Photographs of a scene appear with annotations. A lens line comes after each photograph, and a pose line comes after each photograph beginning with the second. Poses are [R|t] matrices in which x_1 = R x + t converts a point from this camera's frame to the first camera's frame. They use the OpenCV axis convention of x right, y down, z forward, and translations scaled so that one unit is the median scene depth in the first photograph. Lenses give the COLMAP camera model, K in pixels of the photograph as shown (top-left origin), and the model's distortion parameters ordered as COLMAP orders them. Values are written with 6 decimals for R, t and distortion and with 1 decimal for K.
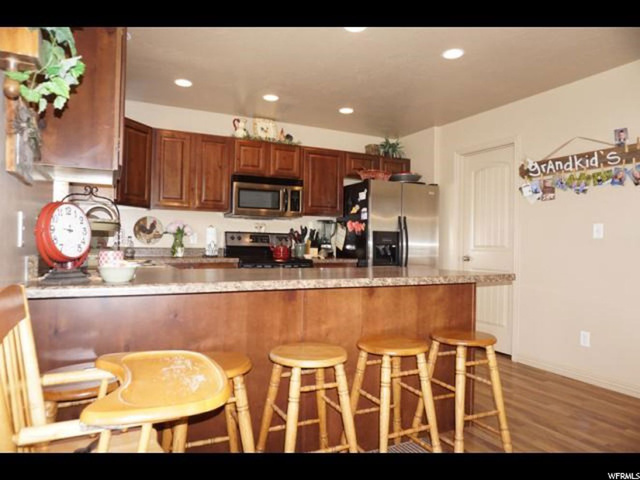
lens RADIAL K [[435.7, 0, 328.9], [0, 435.7, 243.1], [0, 0, 1]] dist [-0.007025, 0.001831]
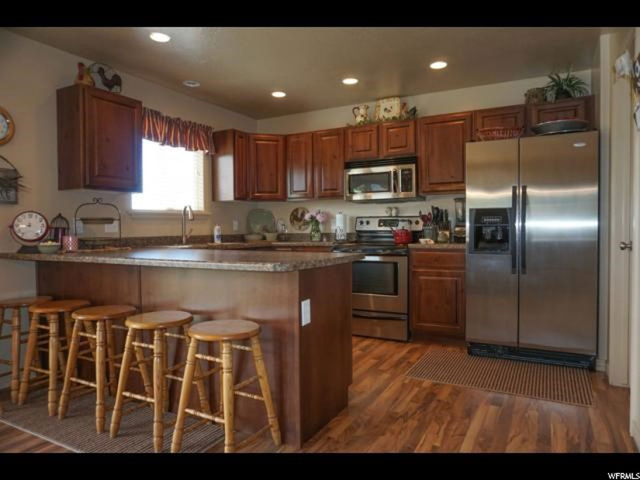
lens RADIAL K [[435.7, 0, 328.9], [0, 435.7, 243.1], [0, 0, 1]] dist [-0.007025, 0.001831]
pose [[0.593247, 0.007406, -0.804986, 0.572127], [0.024700, 0.999319, 0.027397, 0.006271], [0.804641, -0.036137, 0.592661, 0.321434]]
